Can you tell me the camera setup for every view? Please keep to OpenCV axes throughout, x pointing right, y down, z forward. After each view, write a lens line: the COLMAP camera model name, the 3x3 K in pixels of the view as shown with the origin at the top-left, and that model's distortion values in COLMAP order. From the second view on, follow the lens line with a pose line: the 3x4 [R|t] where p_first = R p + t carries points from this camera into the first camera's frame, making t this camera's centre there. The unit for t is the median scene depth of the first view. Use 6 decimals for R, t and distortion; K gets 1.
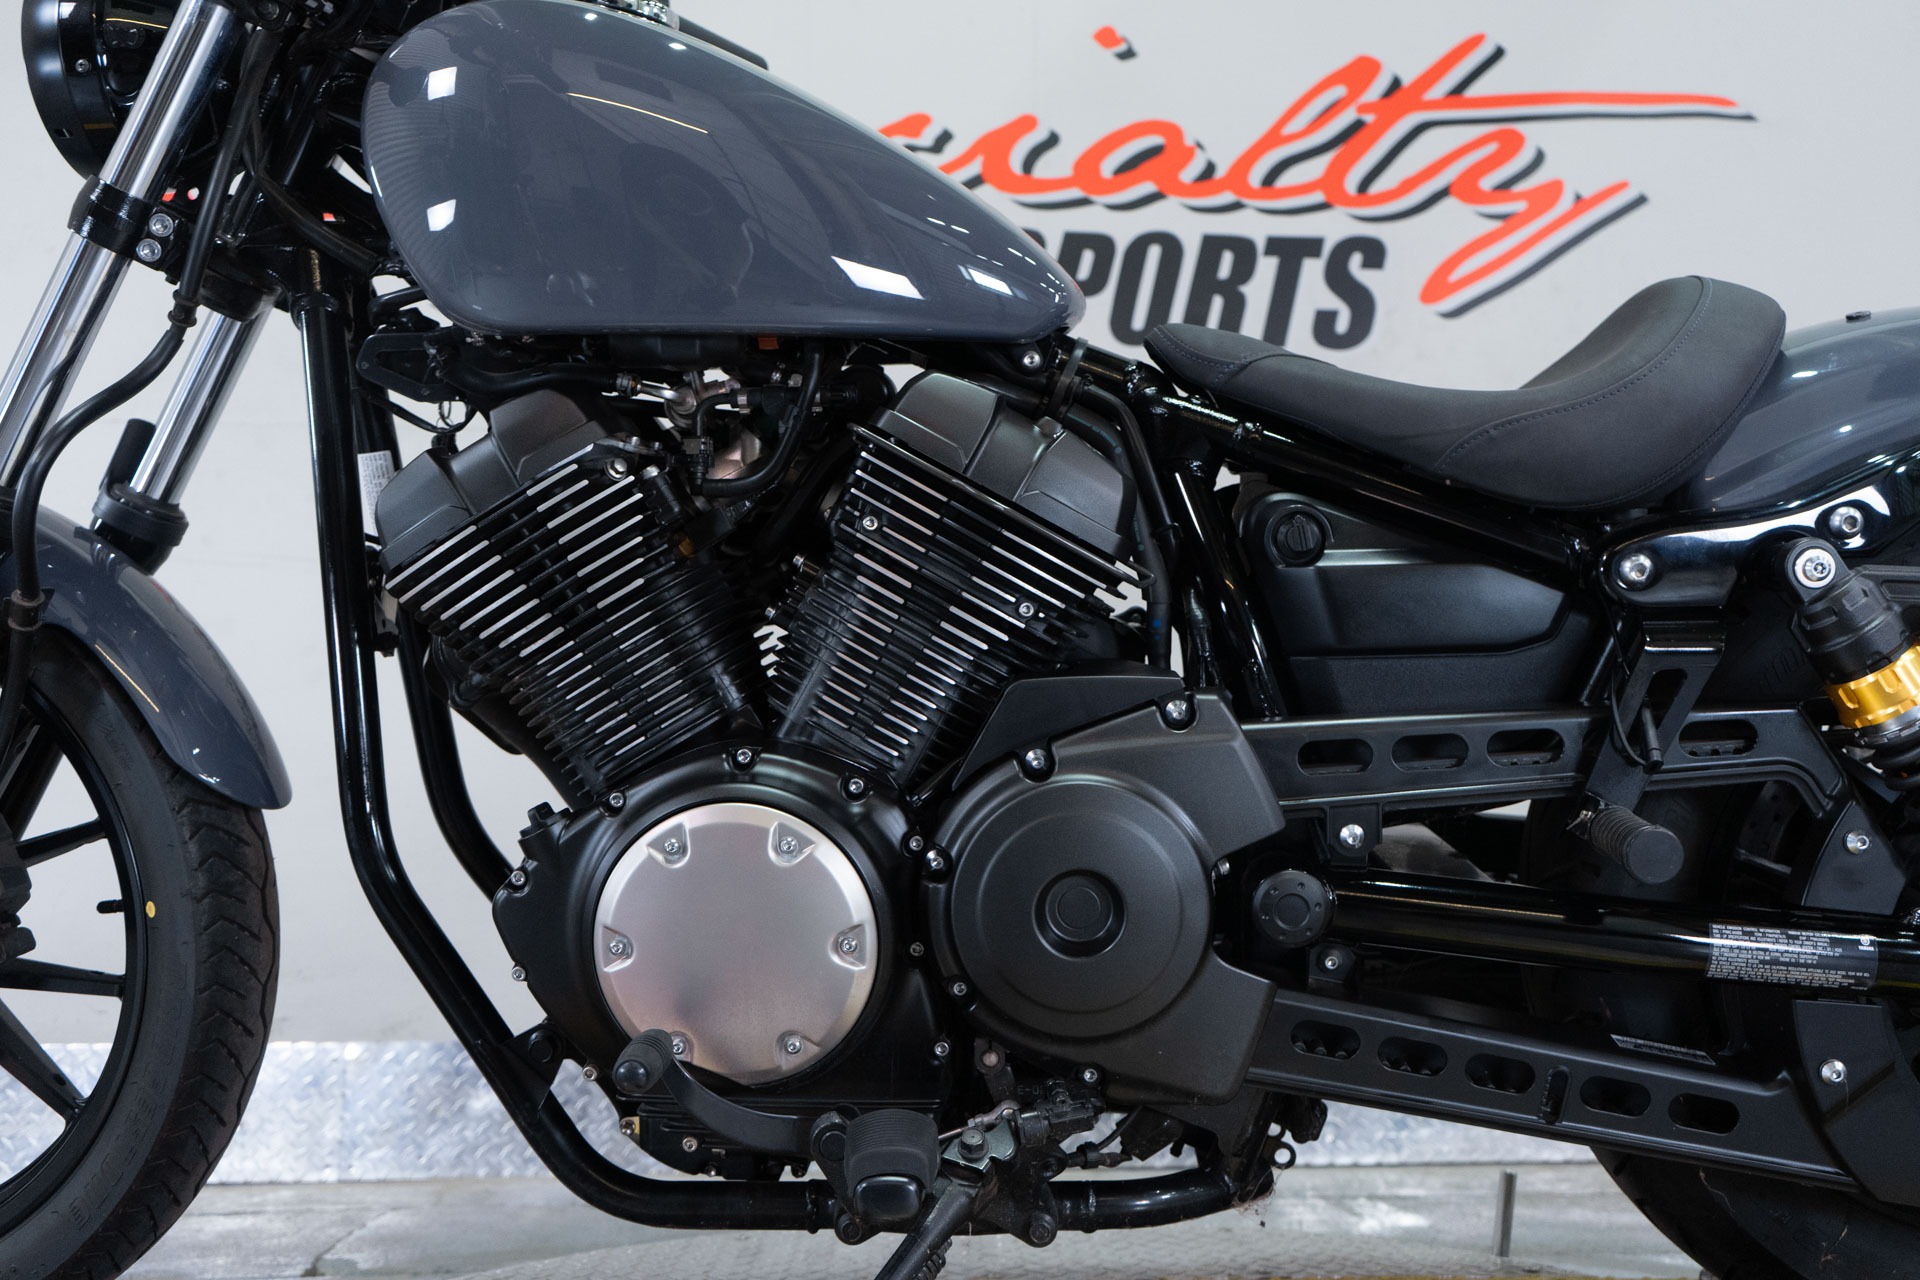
lens RADIAL K [[1525.8, 0, 1032.9], [0, 1525.8, 783.9], [0, 0, 1]] dist [0.002887, 0.008314]
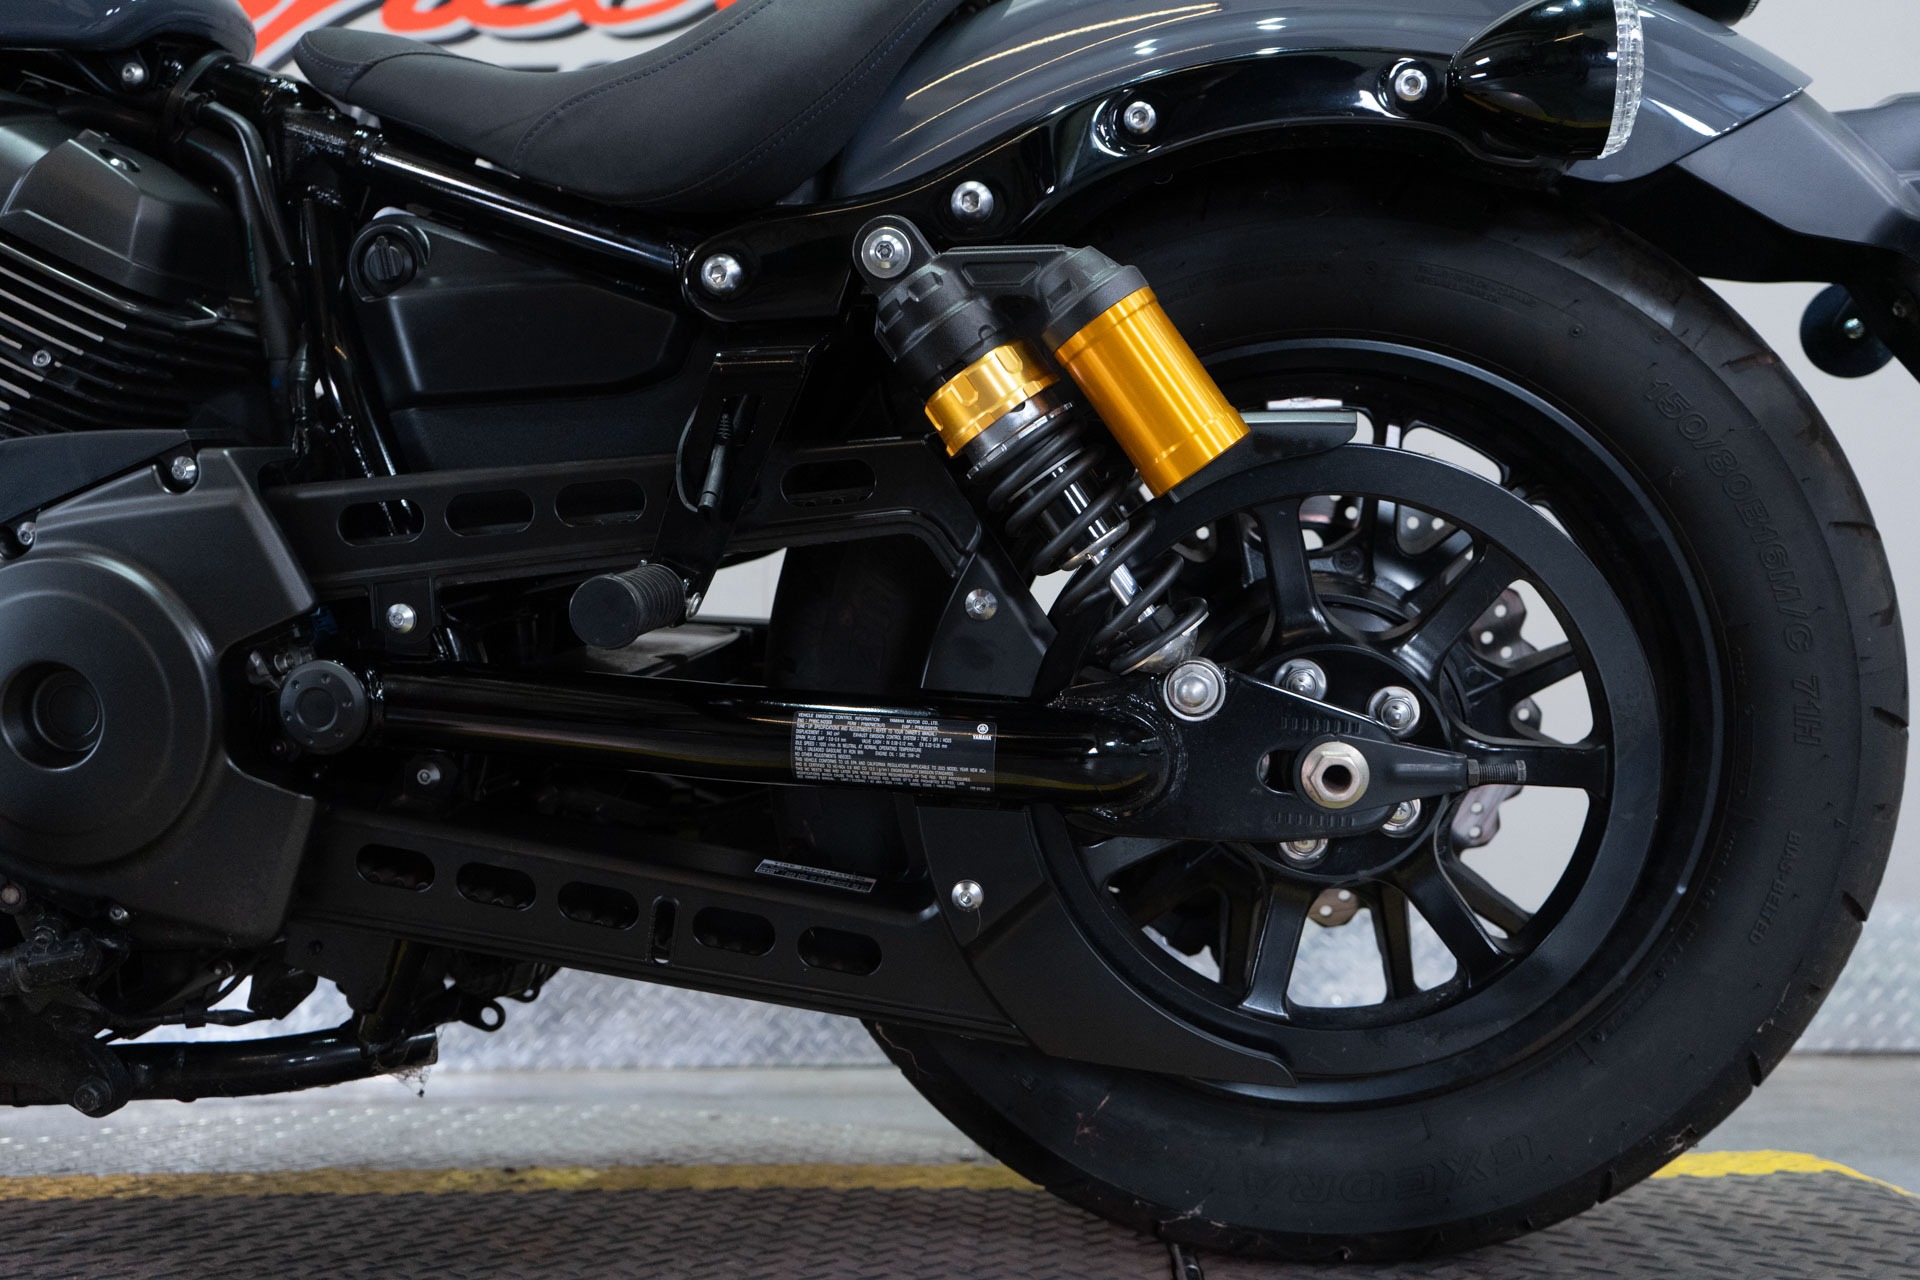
lens RADIAL K [[1525.8, 0, 1032.9], [0, 1525.8, 783.9], [0, 0, 1]] dist [0.002887, 0.008314]
pose [[0.997159, -0.016560, -0.073478, 0.602861], [0.019594, 0.998976, 0.040768, 0.095749], [0.072728, -0.042092, 0.996463, 0.200512]]
